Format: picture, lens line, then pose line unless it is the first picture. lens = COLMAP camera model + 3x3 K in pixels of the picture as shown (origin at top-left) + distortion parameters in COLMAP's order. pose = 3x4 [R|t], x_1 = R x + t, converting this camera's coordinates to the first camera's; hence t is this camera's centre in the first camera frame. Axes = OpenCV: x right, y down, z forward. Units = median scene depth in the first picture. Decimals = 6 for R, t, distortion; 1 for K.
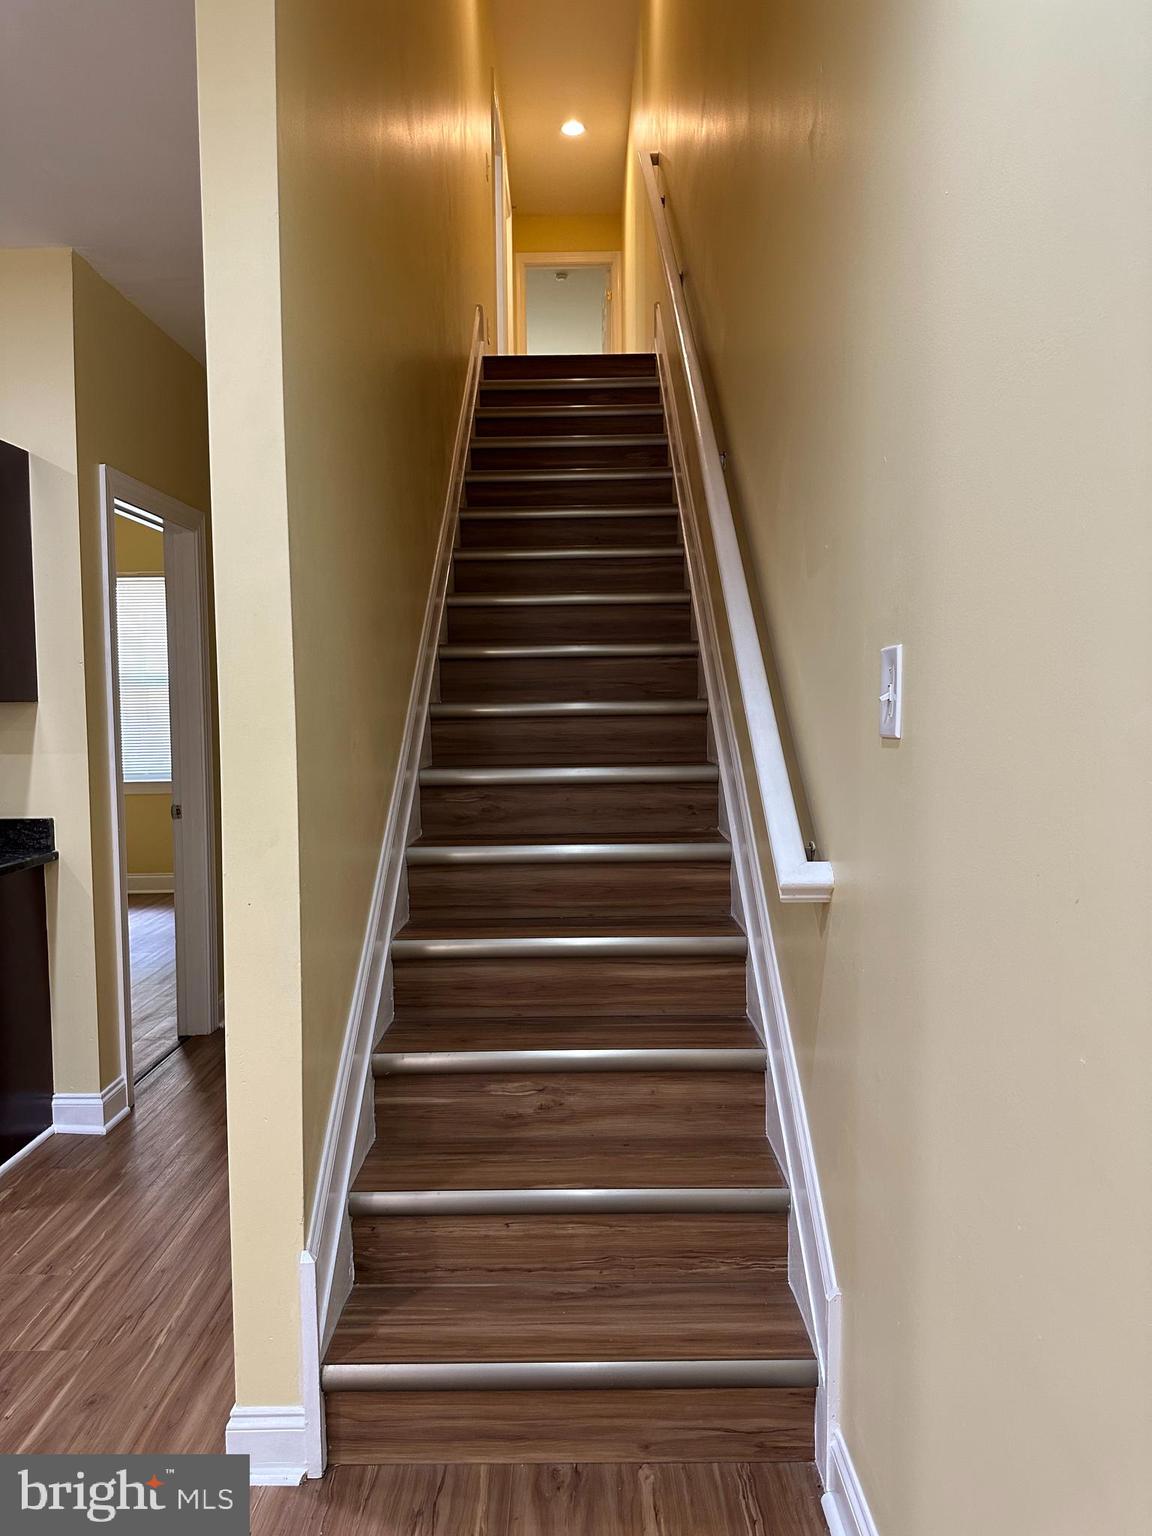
lens RADIAL K [[1105.7, 0, 576.0], [0, 1105.7, 768.0], [0, 0, 1]] dist [0.002112, 0.000637]
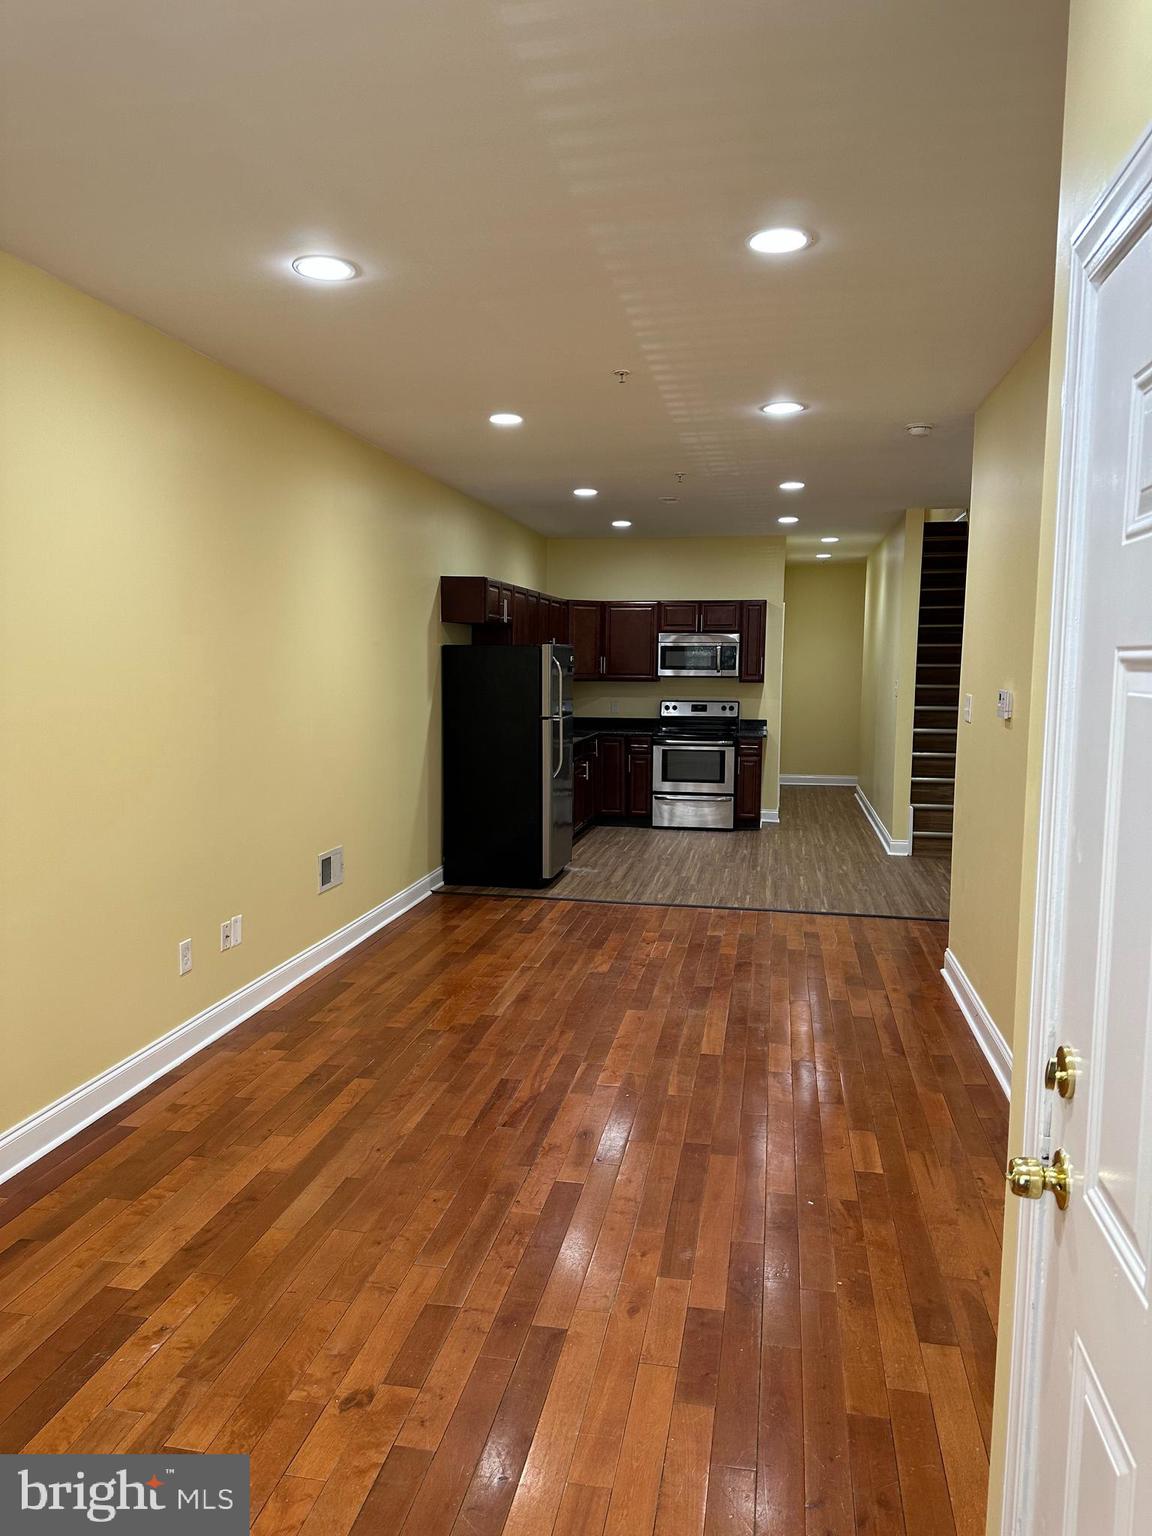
lens RADIAL K [[1070.1, 0, 576.9], [0, 1070.1, 777.3], [0, 0, 1]] dist [0.157527, -0.252293]
pose [[0.984465, 0.036595, -0.171725, -0.548839], [-0.028529, 0.998381, 0.049207, 0.085892], [0.173248, -0.043543, 0.983915, -2.405020]]
